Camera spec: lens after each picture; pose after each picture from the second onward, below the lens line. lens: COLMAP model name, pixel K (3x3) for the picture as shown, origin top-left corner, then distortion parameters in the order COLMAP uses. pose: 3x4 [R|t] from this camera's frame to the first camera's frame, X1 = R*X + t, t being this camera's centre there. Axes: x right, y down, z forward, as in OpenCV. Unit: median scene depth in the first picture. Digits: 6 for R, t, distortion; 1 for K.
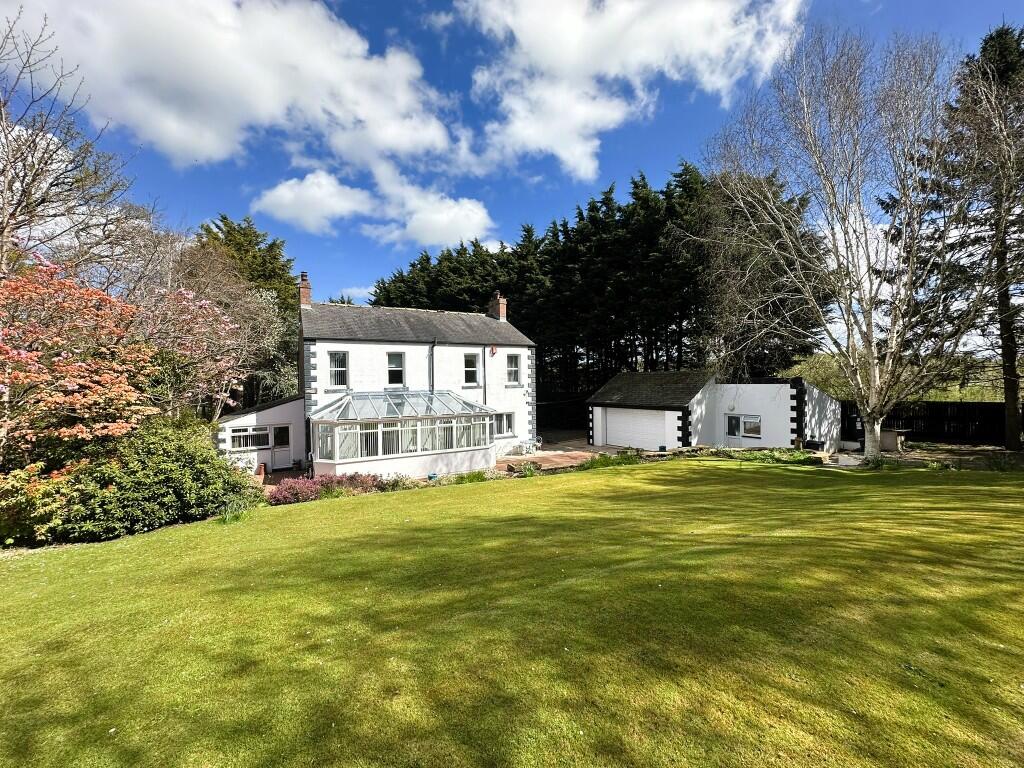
lens RADIAL K [[408.6, 0, 512.0], [0, 408.6, 384.0], [0, 0, 1]] dist [-0.001216, -0.000287]
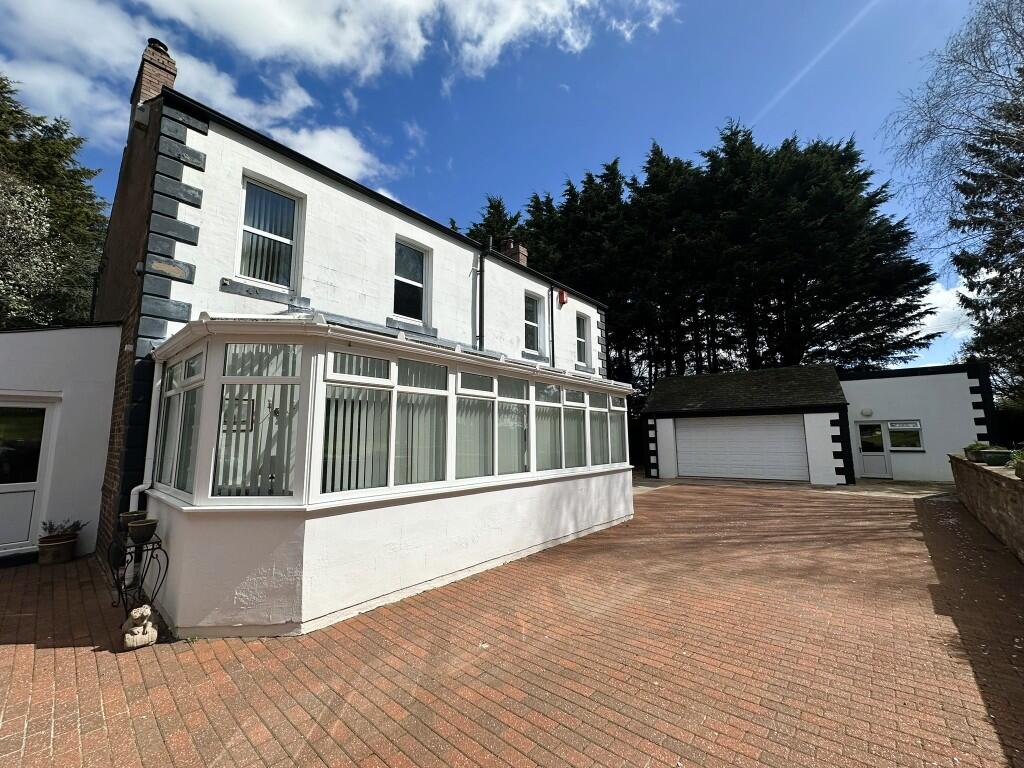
lens RADIAL K [[408.6, 0, 512.0], [0, 408.6, 384.0], [0, 0, 1]] dist [-0.001216, -0.000287]
pose [[0.937946, 0.052846, 0.342730, -0.298922], [-0.001796, 0.989047, -0.147589, 0.116591], [-0.346776, 0.137815, 0.927768, 0.547004]]
